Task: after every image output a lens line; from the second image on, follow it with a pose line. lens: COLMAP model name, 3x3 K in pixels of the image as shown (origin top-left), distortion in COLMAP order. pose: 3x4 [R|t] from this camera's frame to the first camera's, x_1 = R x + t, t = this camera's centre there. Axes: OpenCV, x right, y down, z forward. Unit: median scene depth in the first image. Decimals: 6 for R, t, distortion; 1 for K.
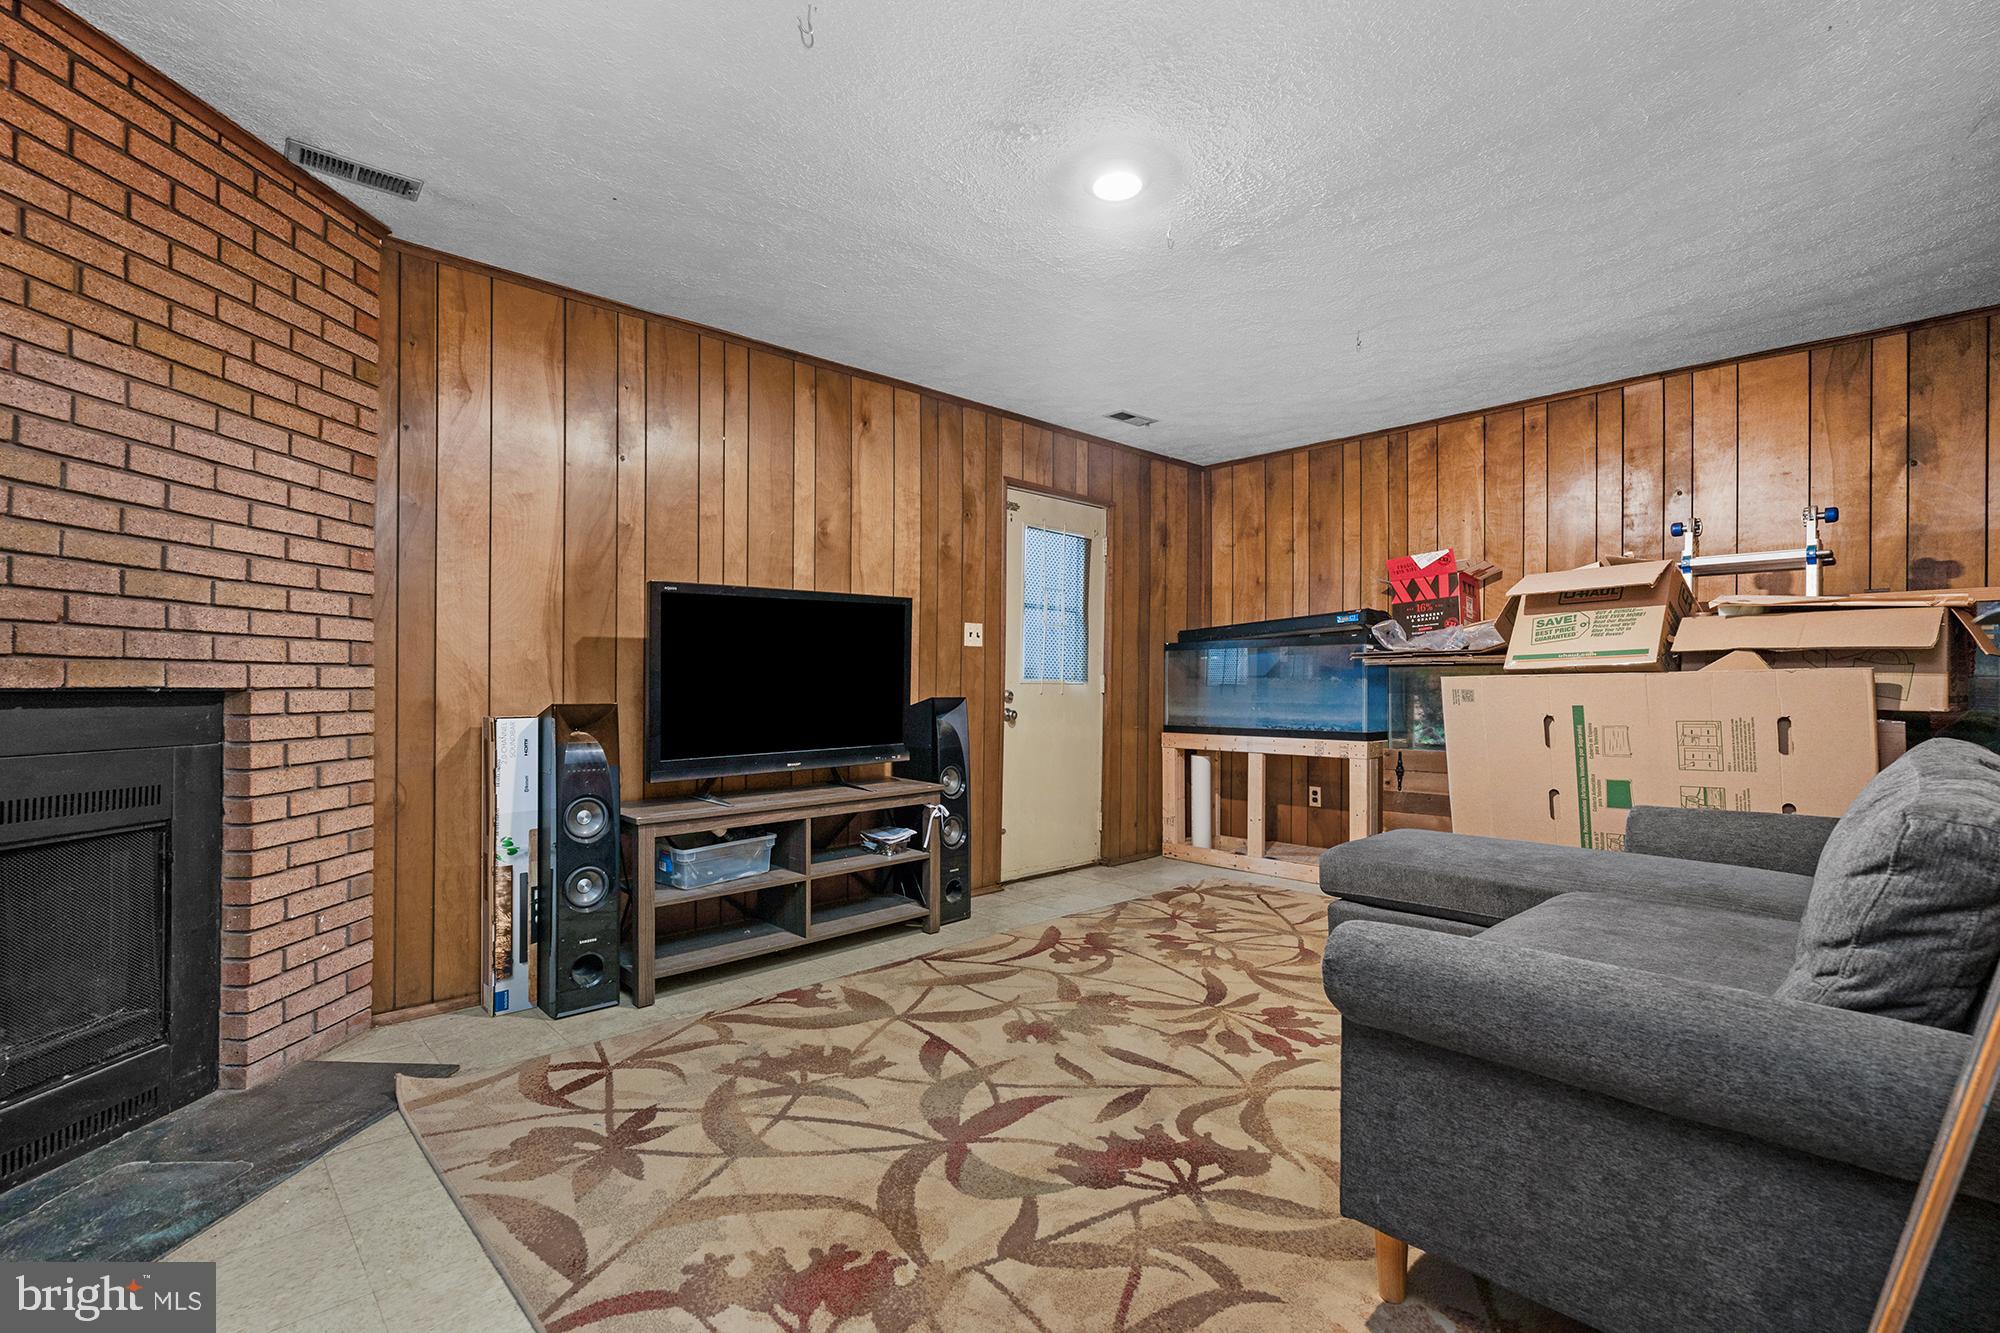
lens RADIAL K [[913.4, 0, 997.7], [0, 913.4, 678.0], [0, 0, 1]] dist [0.002305, -0.000699]
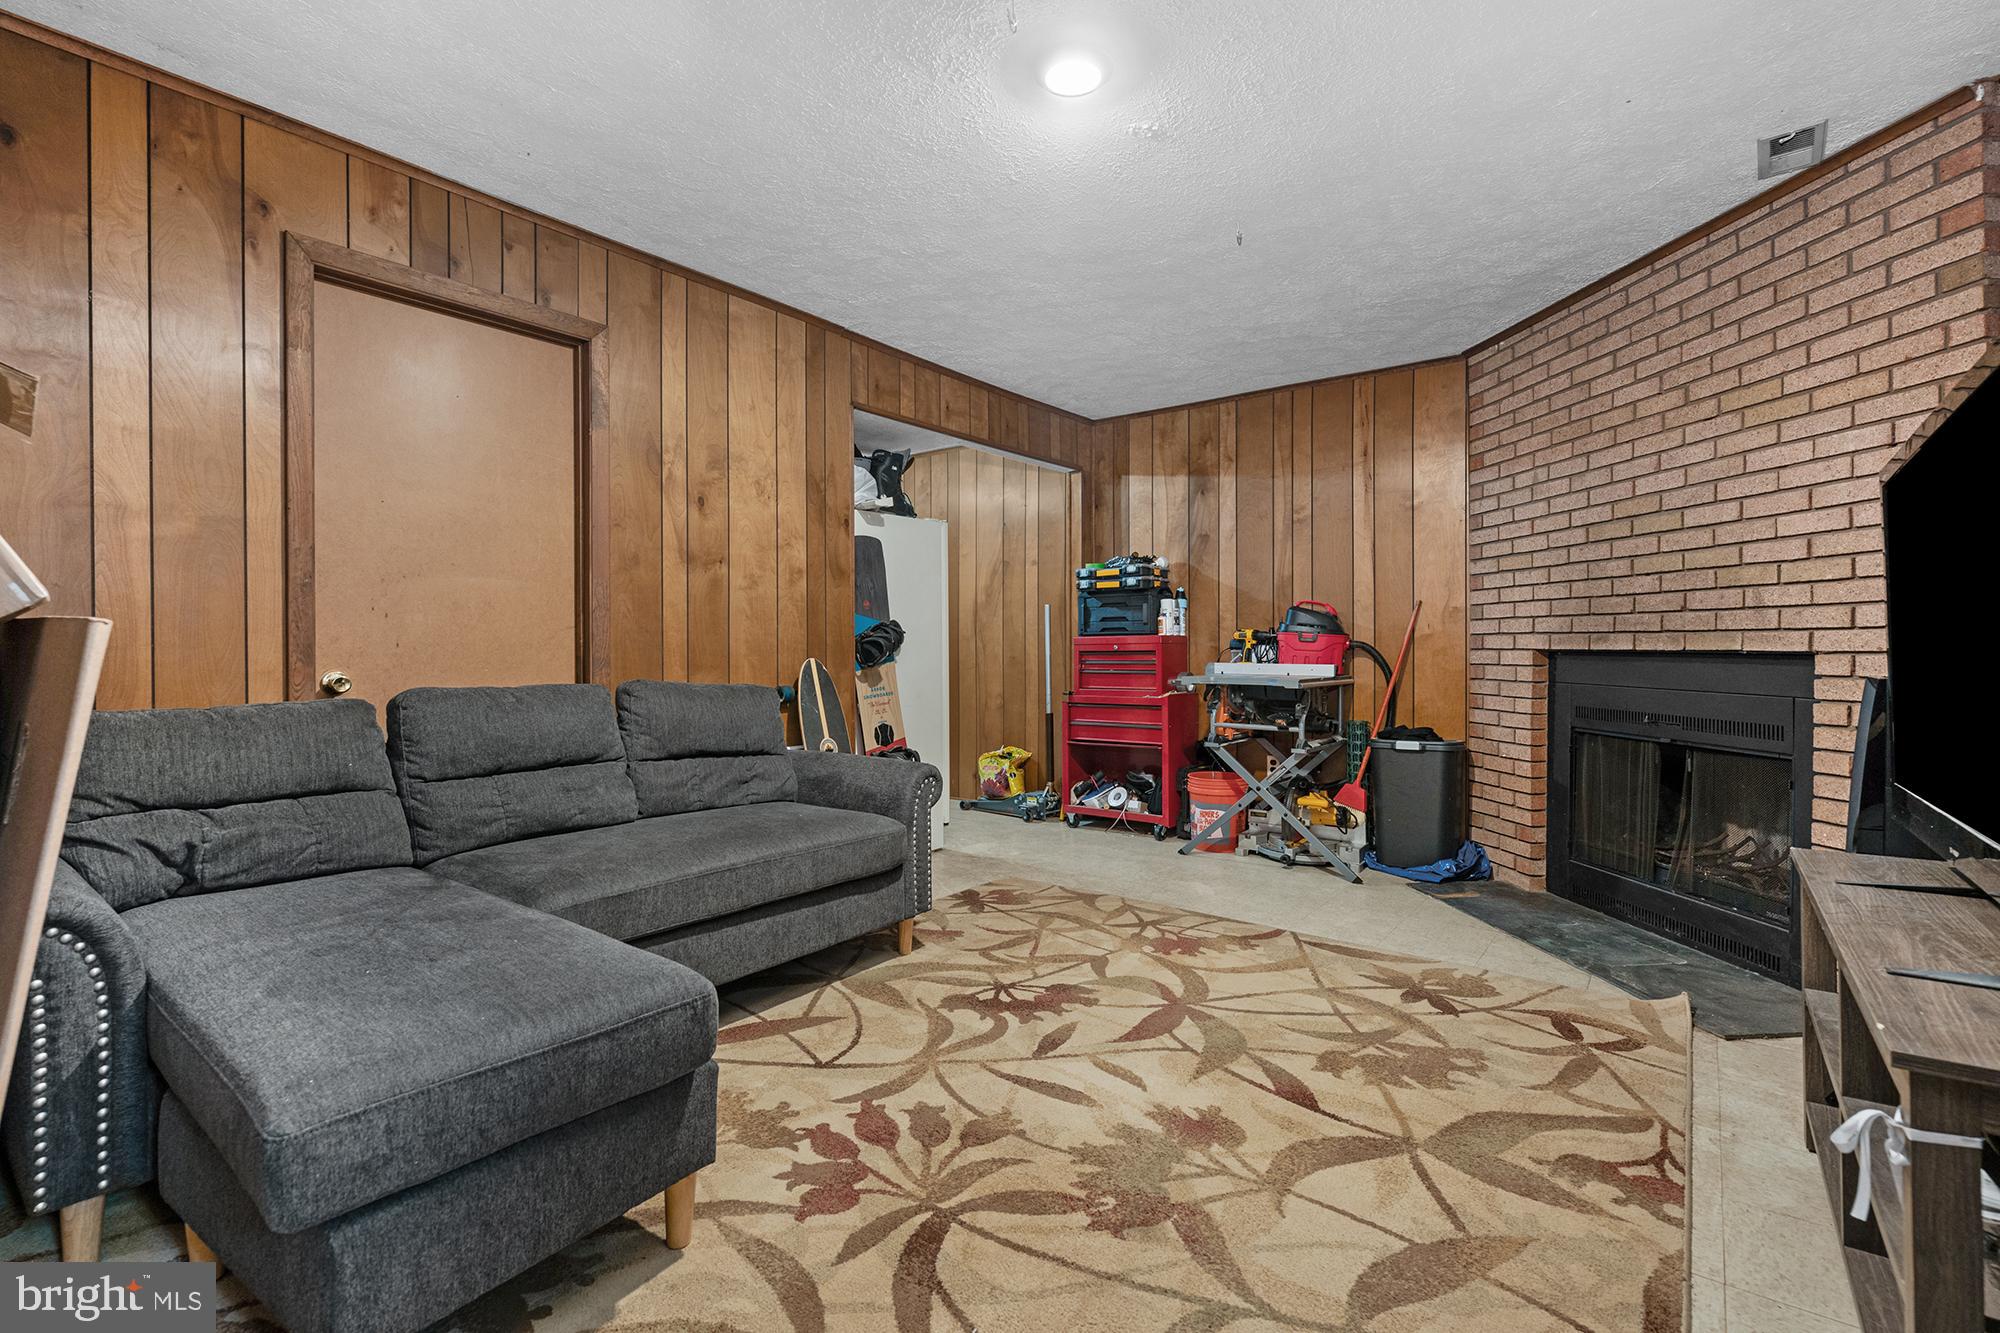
lens RADIAL K [[913.4, 0, 999.8], [0, 913.4, 657.7], [0, 0, 1]] dist [0.002305, -0.000699]
pose [[-0.986390, -0.000225, -0.164420, 0.373532], [-0.000904, 0.999991, 0.004055, 0.015300], [0.164418, 0.004149, -0.986382, 2.015171]]
